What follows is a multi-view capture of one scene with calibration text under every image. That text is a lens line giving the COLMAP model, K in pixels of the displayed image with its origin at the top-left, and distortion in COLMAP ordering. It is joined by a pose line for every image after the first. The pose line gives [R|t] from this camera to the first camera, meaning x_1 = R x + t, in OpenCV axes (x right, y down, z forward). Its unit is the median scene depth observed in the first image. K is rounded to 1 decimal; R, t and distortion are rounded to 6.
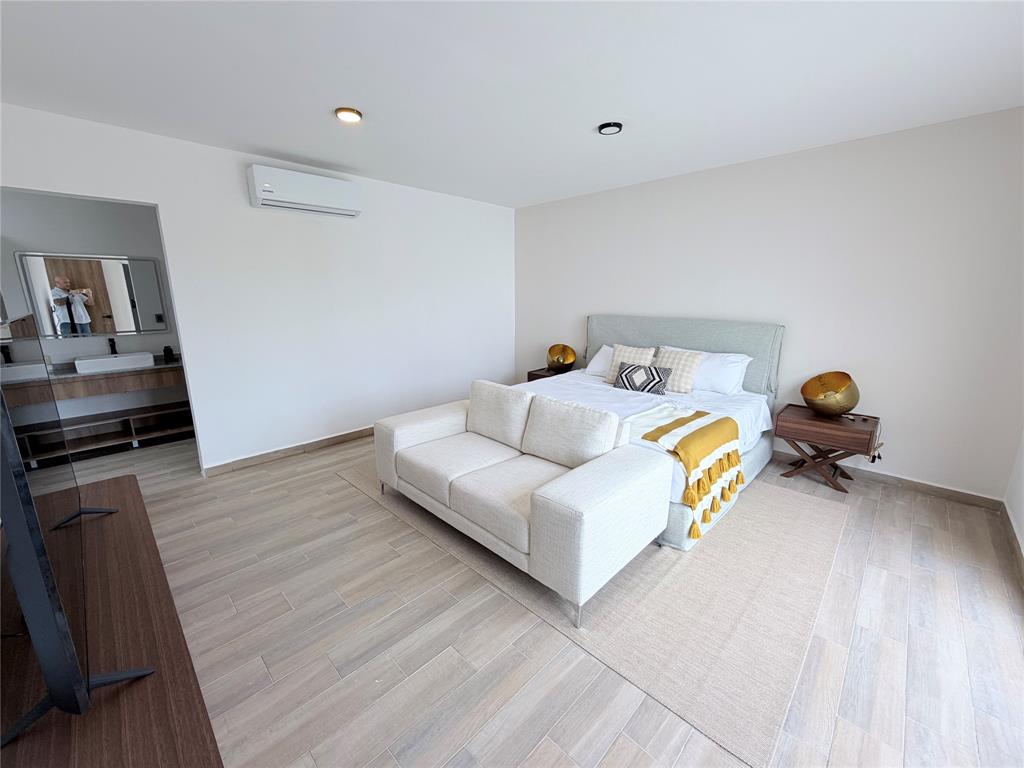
lens RADIAL K [[408.4, 0, 512.0], [0, 408.4, 384.0], [0, 0, 1]] dist [0.000017, -0.000310]
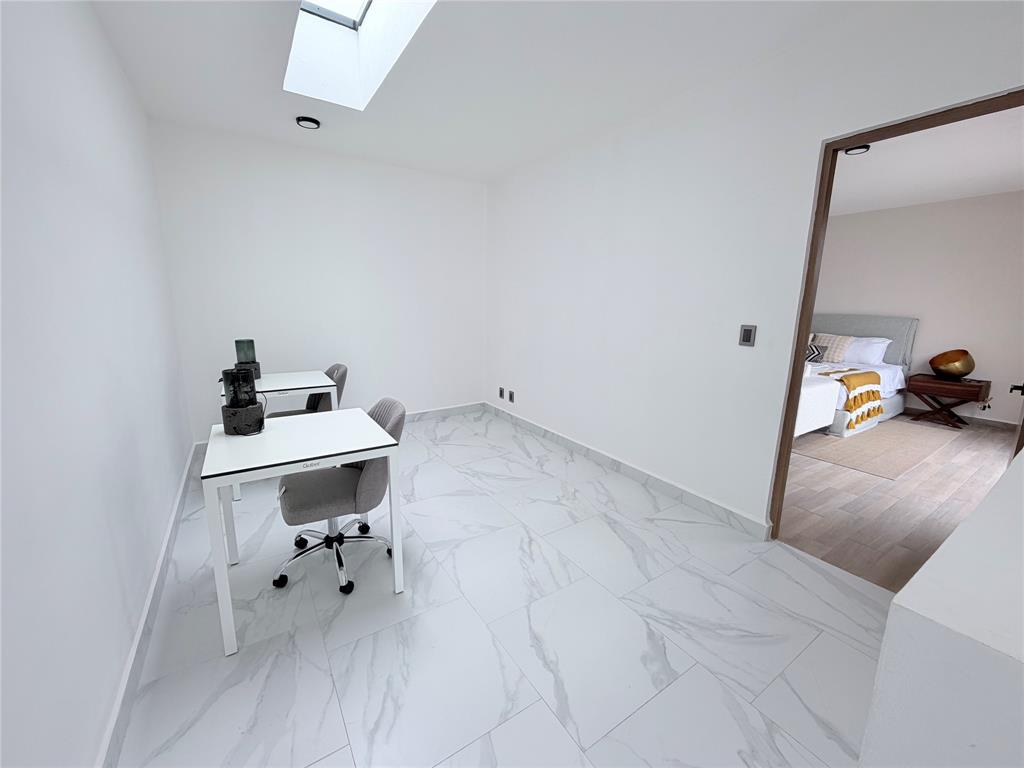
lens RADIAL K [[408.4, 0, 512.0], [0, 408.4, 384.0], [0, 0, 1]] dist [0.000017, -0.000310]
pose [[0.976989, 0.063269, -0.203691, -0.450837], [-0.068183, 0.997525, -0.017193, 0.217798], [0.202099, 0.030685, 0.978884, -0.730547]]
